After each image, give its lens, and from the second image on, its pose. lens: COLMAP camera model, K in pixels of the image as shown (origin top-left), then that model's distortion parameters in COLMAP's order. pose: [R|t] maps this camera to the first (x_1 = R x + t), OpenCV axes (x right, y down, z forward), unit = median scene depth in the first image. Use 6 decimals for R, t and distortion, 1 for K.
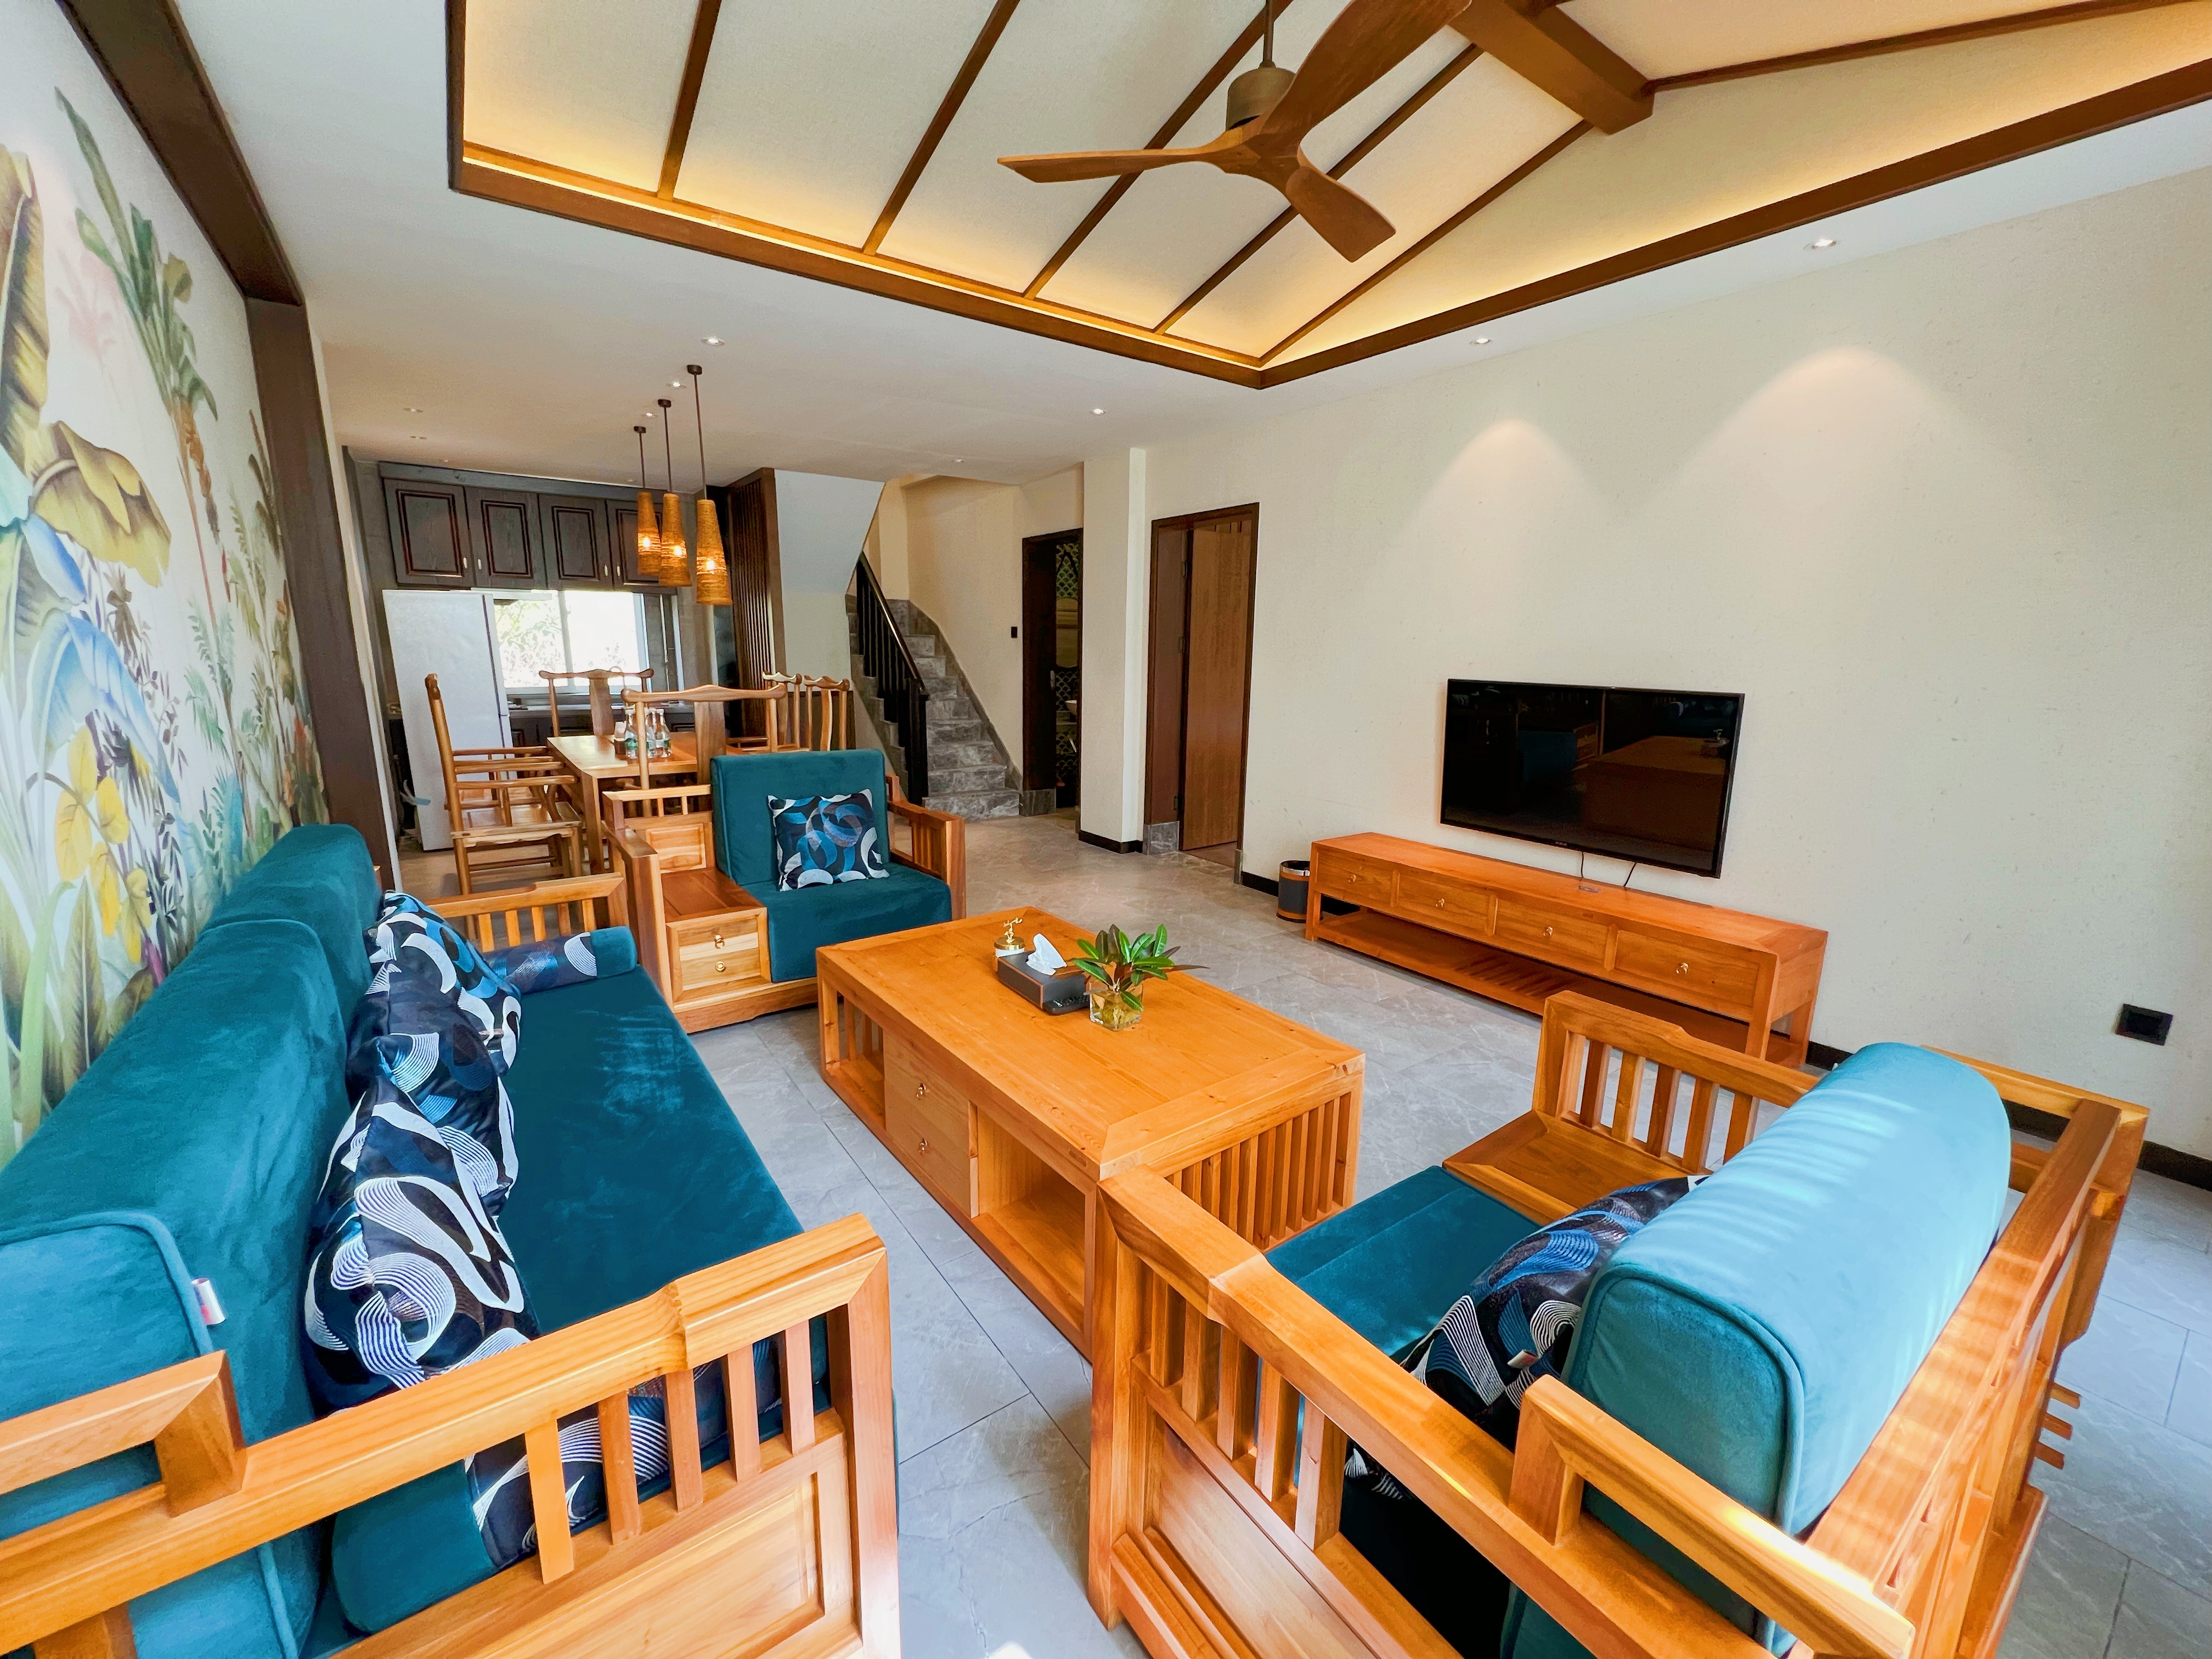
lens RADIAL K [[883.2, 0, 1098.6], [0, 883.2, 827.0], [0, 0, 1]] dist [-0.001871, 0.000503]
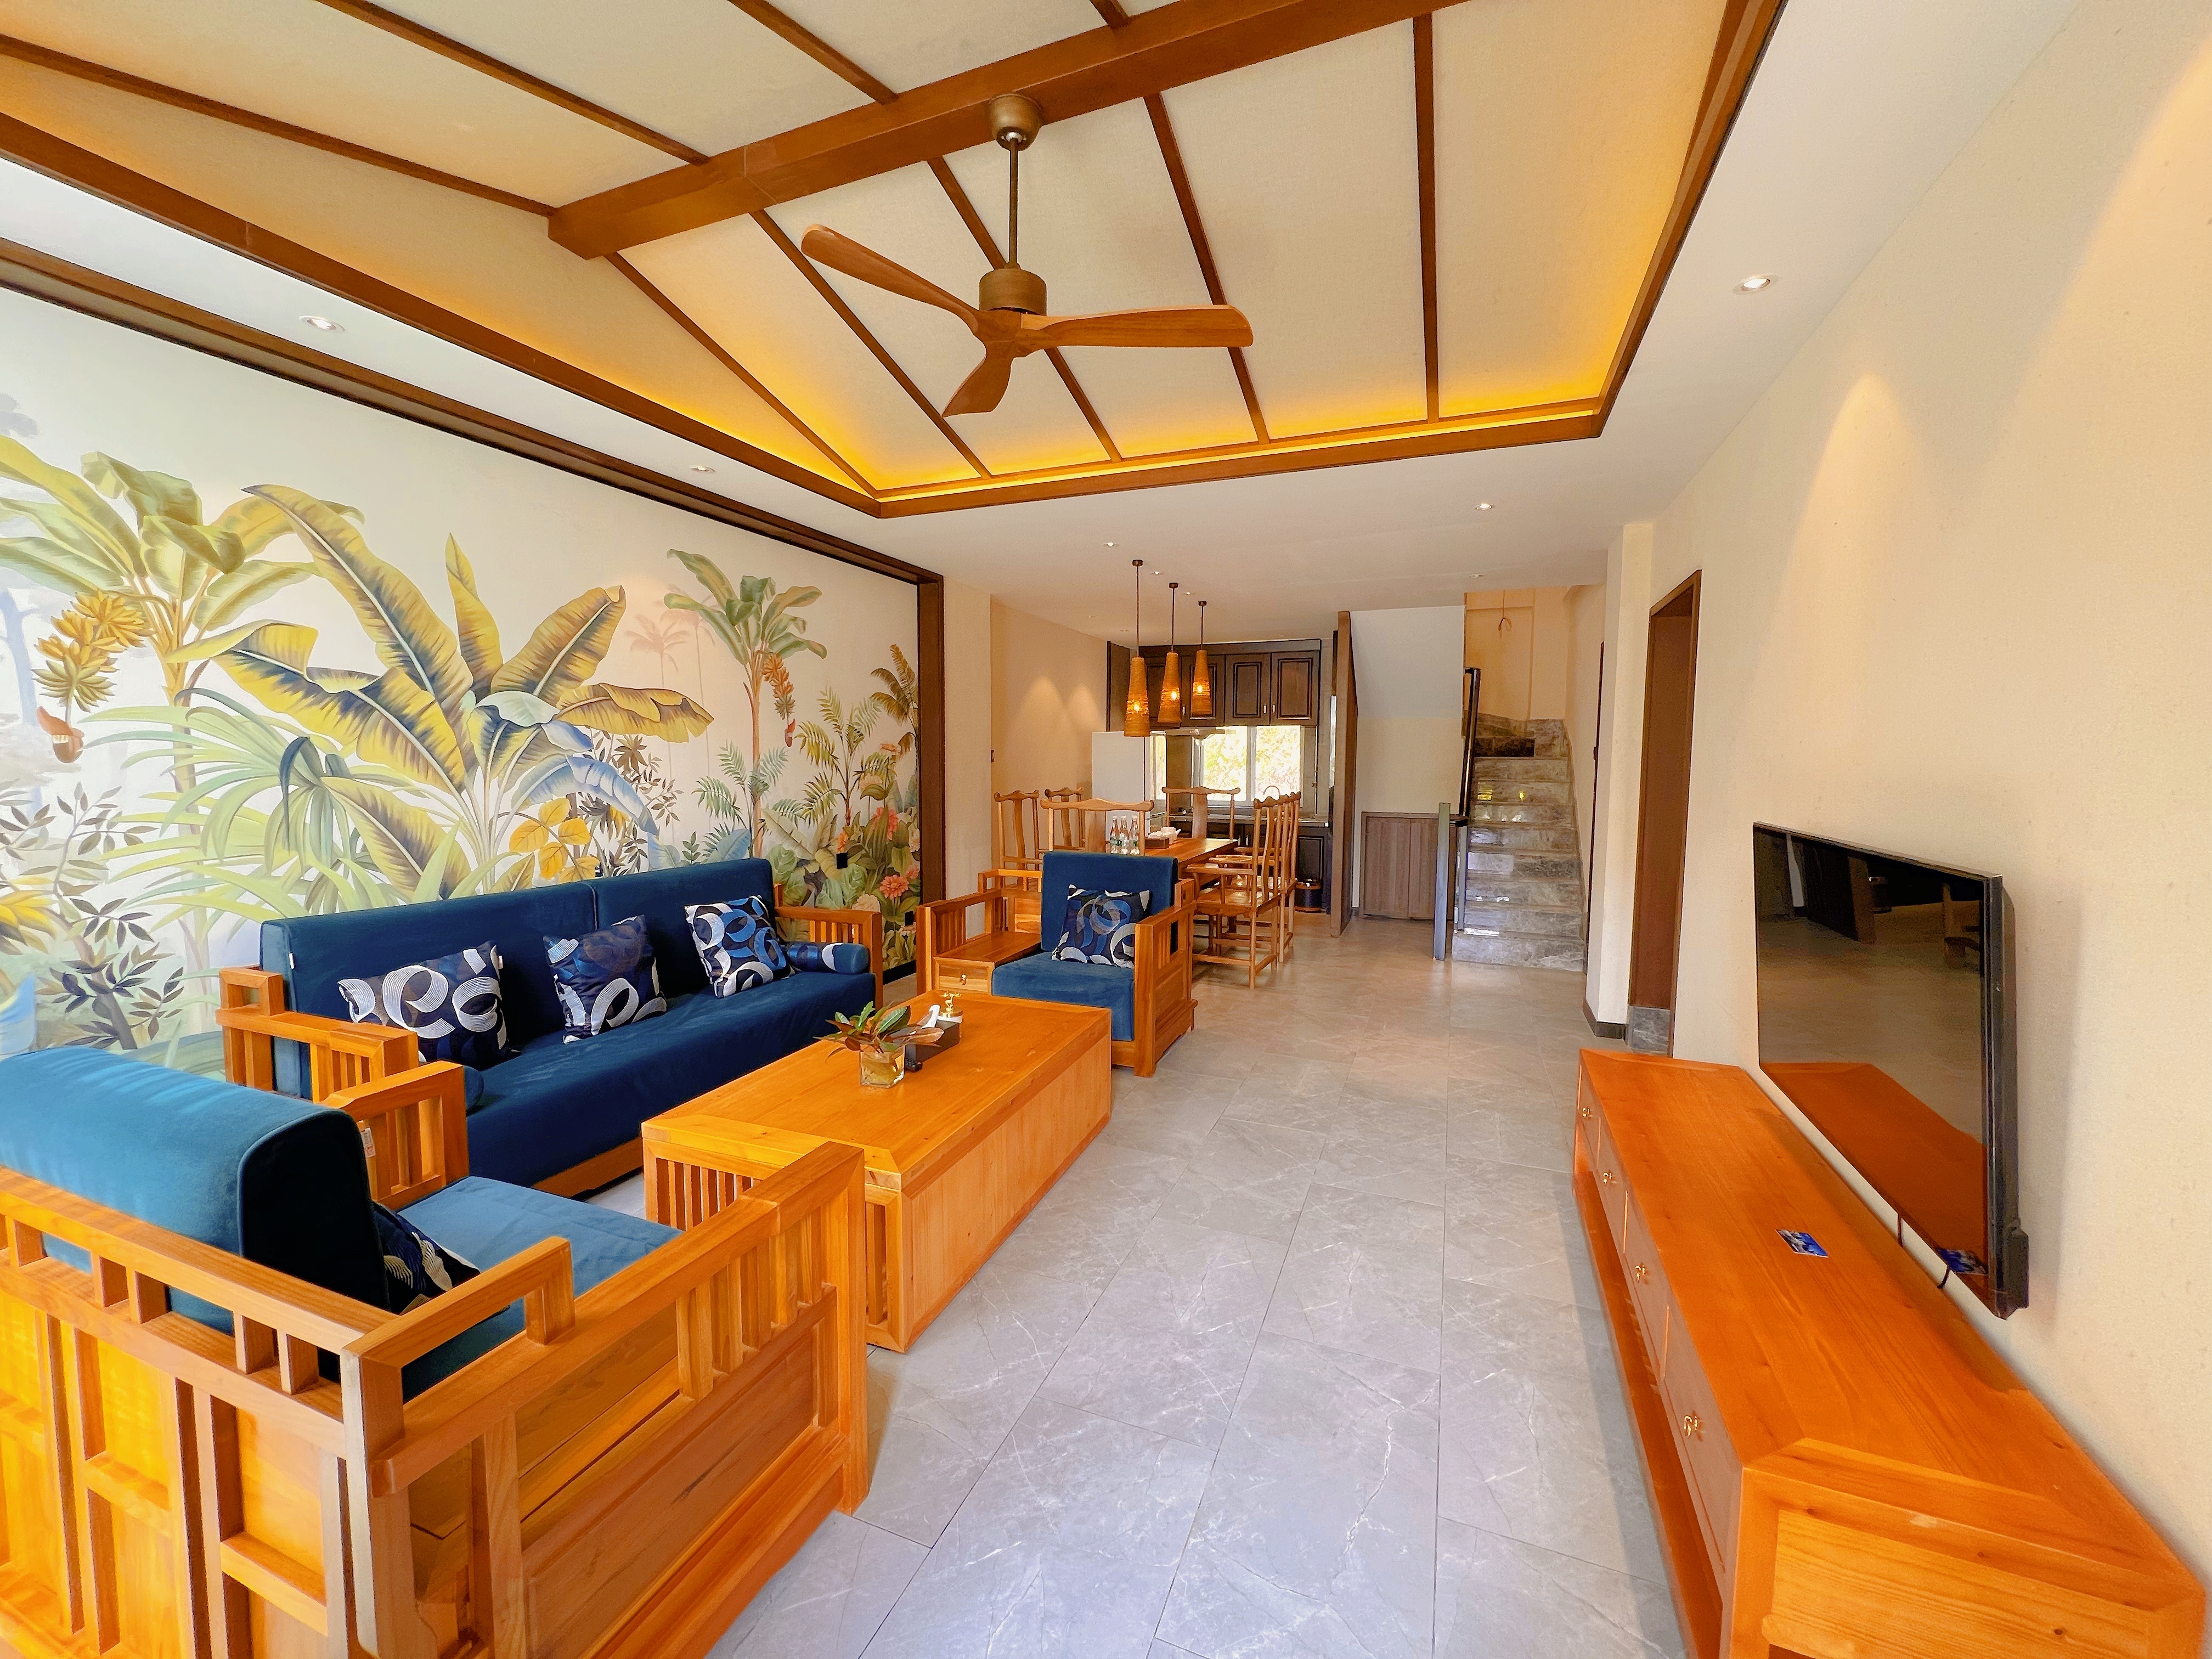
lens RADIAL K [[883.2, 0, 1101.7], [0, 883.2, 822.9], [0, 0, 1]] dist [-0.001871, 0.000503]
pose [[0.537660, 0.051029, -0.841616, 0.641578], [-0.169583, 0.984314, -0.048656, -0.061923], [0.825932, 0.168884, 0.537880, 0.309856]]
